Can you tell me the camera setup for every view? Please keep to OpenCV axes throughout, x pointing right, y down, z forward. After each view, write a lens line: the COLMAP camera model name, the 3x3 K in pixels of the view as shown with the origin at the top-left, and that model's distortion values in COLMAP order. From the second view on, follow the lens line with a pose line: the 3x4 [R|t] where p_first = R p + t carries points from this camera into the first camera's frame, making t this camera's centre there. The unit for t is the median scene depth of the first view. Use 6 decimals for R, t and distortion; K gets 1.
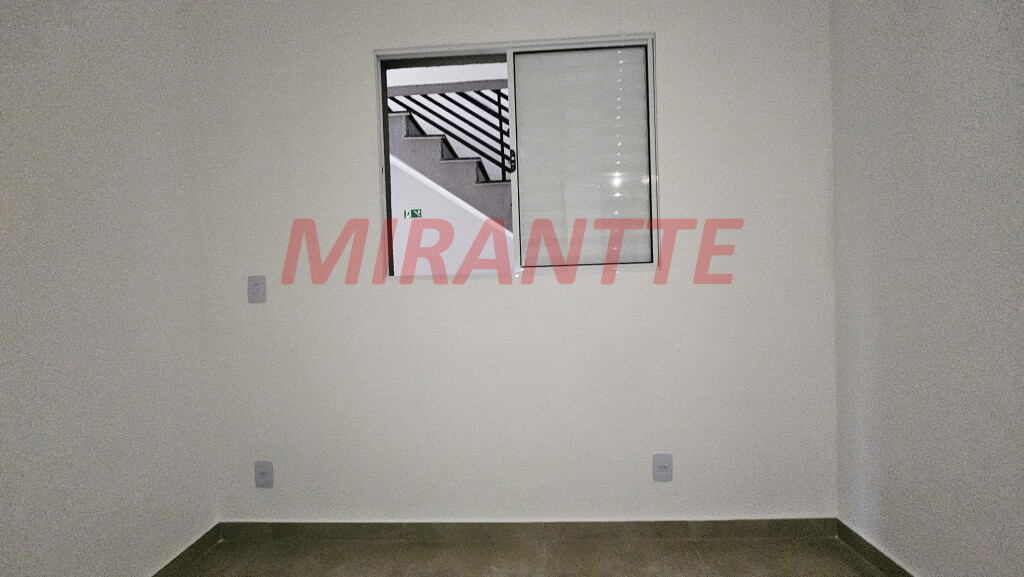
lens RADIAL K [[426.1, 0, 510.1], [0, 426.1, 291.1], [0, 0, 1]] dist [-0.001032, -0.000159]
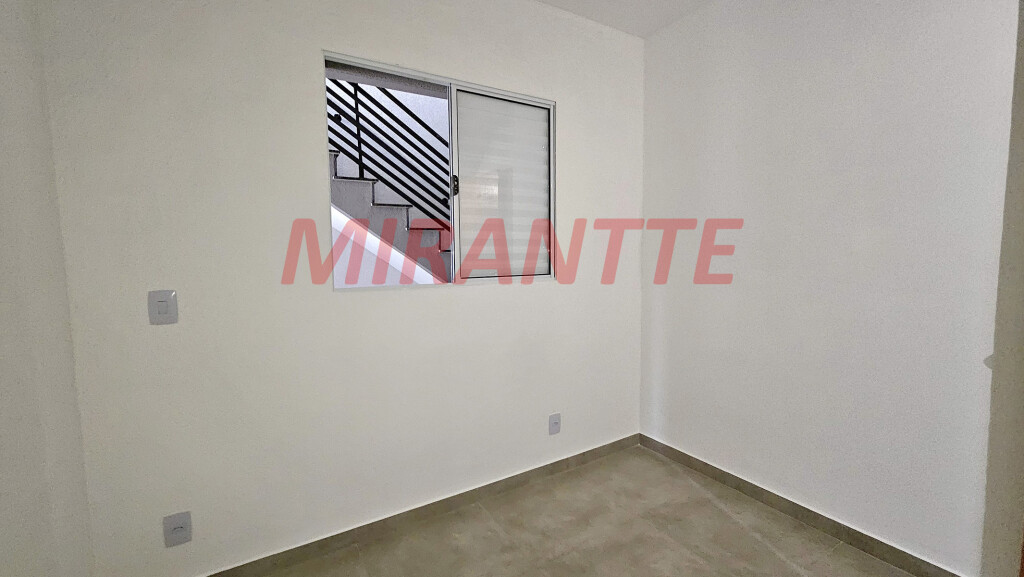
lens RADIAL K [[426.1, 0, 510.1], [0, 426.1, 291.1], [0, 0, 1]] dist [-0.001032, -0.000159]
pose [[0.825789, -0.025666, 0.563396, -0.518863], [0.000146, 0.998974, 0.045294, -0.073871], [-0.563980, -0.037321, 0.824945, -0.034265]]
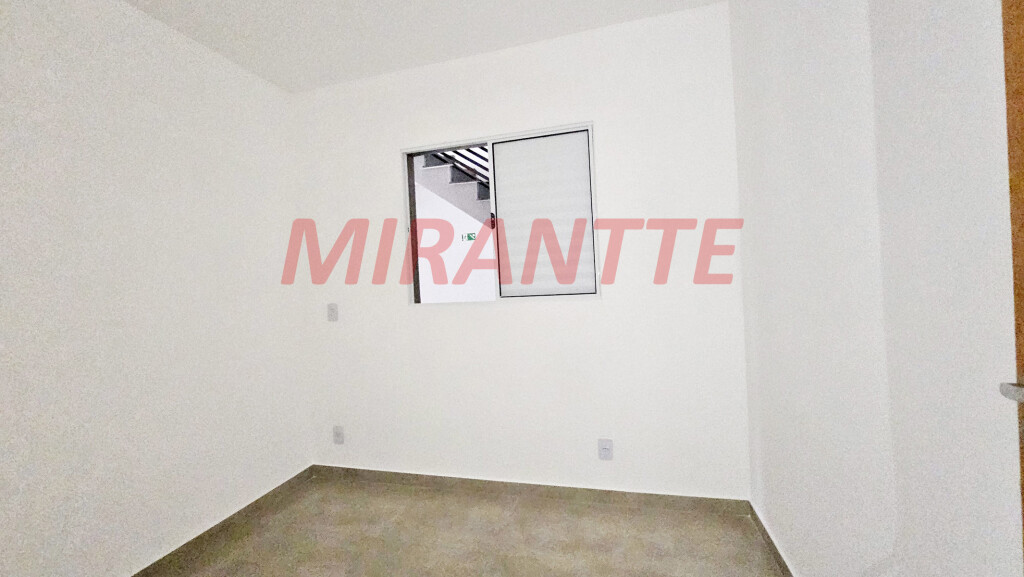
lens RADIAL K [[426.1, 0, 510.1], [0, 426.1, 291.1], [0, 0, 1]] dist [-0.001032, -0.000159]
pose [[0.974645, -0.008705, -0.223588, 0.368168], [0.009826, 0.999944, 0.003902, -0.081178], [0.223542, -0.006000, 0.974676, -0.343067]]
